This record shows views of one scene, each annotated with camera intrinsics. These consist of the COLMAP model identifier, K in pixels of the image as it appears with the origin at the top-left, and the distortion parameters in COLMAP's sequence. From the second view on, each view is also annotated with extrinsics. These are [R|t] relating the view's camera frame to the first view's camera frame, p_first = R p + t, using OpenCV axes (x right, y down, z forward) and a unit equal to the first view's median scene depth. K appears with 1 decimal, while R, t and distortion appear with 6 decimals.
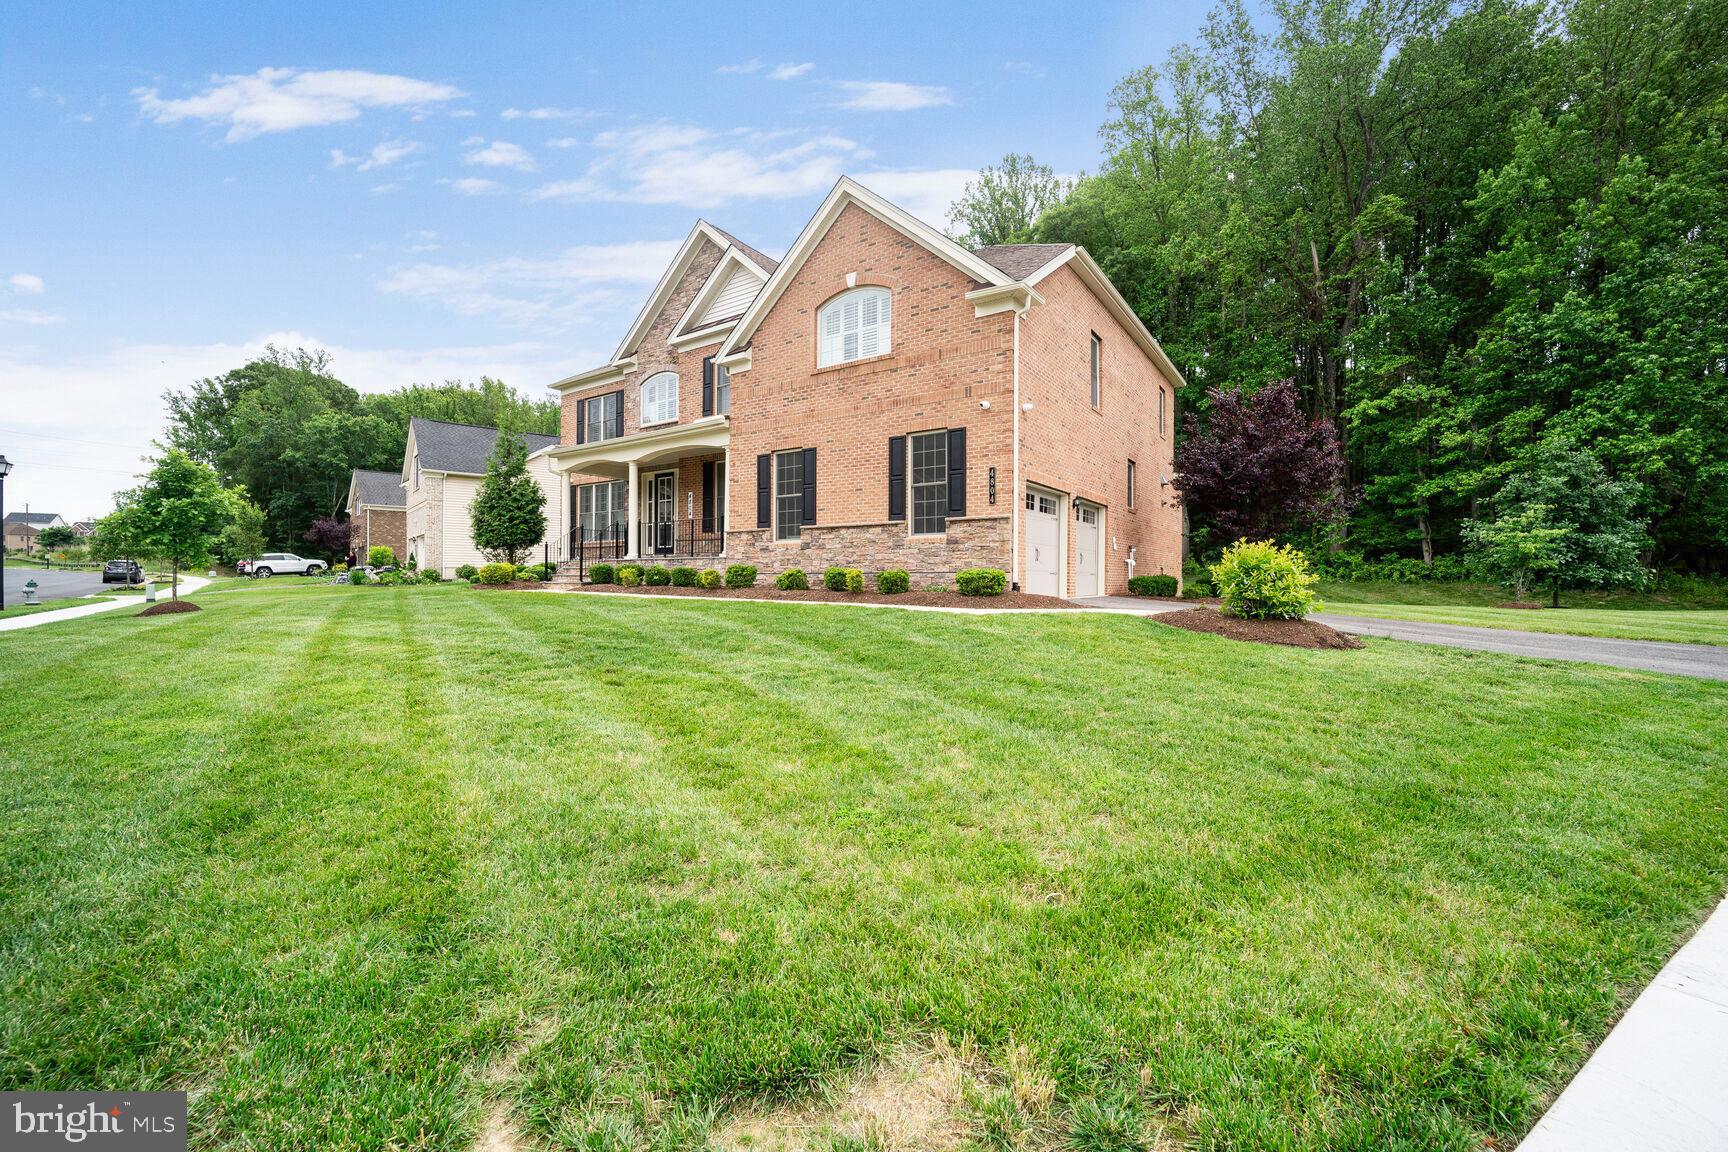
lens RADIAL K [[705.8, 0, 866.7], [0, 705.8, 577.2], [0, 0, 1]] dist [-0.017745, -0.000287]
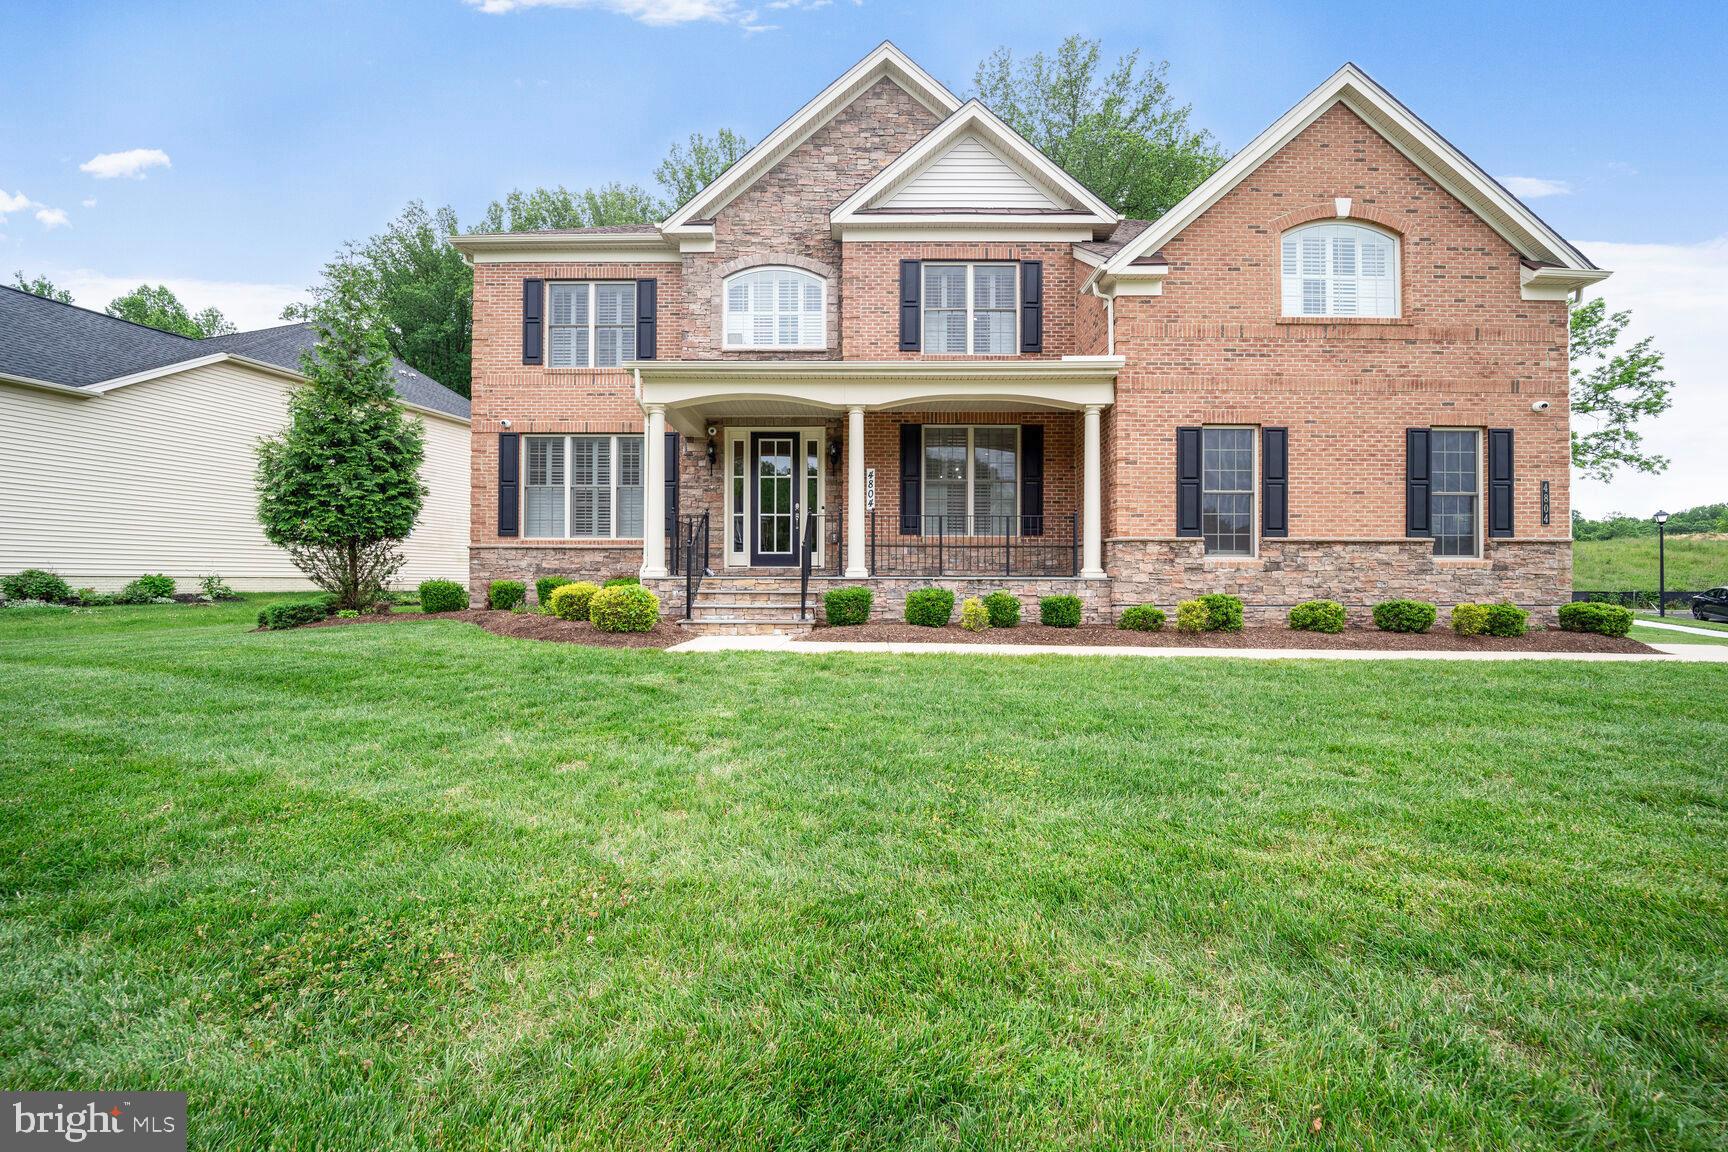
lens RADIAL K [[705.8, 0, 863.9], [0, 705.8, 580.5], [0, 0, 1]] dist [-0.017745, -0.000287]
pose [[0.825905, 0.005018, 0.563787, -0.829421], [-0.003806, 0.999987, -0.003325, -0.026780], [-0.563797, 0.000601, 0.825913, 0.667831]]
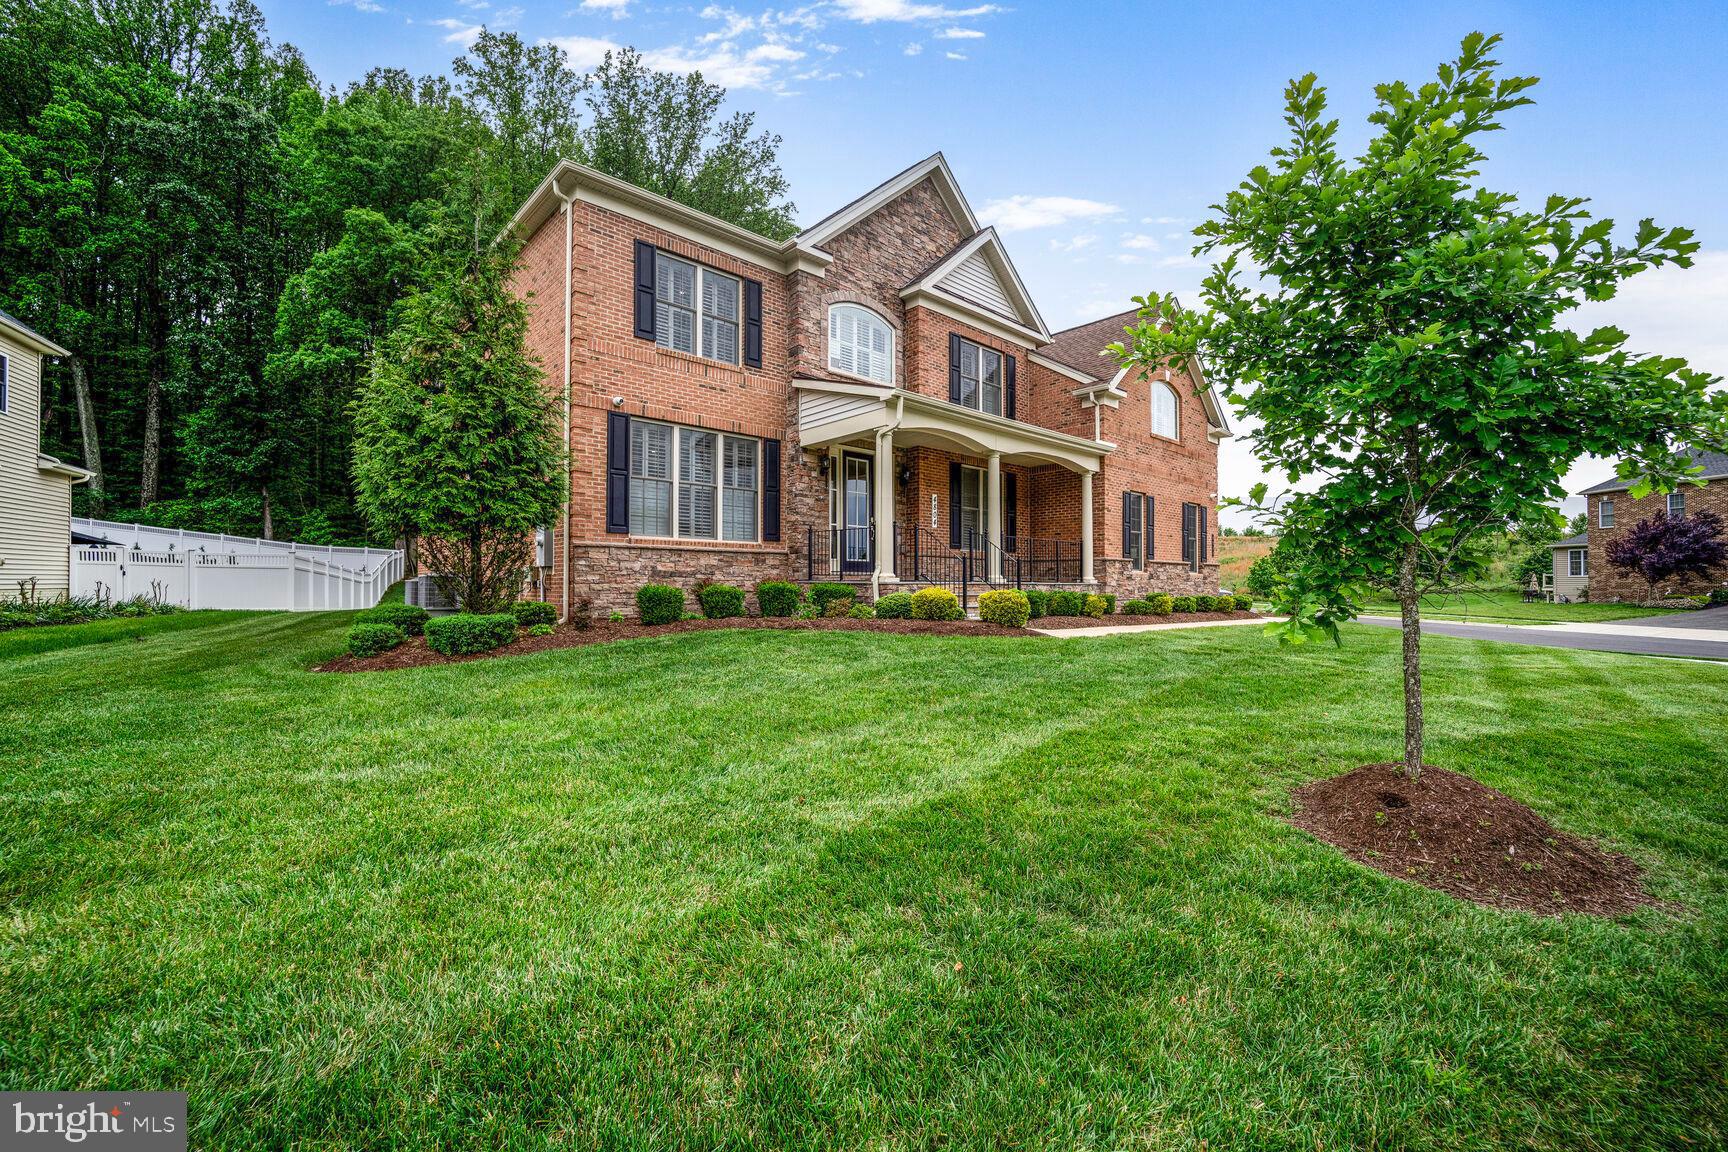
lens RADIAL K [[705.8, 0, 869.0], [0, 705.8, 577.8], [0, 0, 1]] dist [-0.017745, -0.000287]
pose [[0.215474, 0.011362, 0.976444, -1.394235], [-0.001866, 0.999935, -0.011223, -0.027898], [-0.976508, 0.000596, 0.215481, 1.236861]]
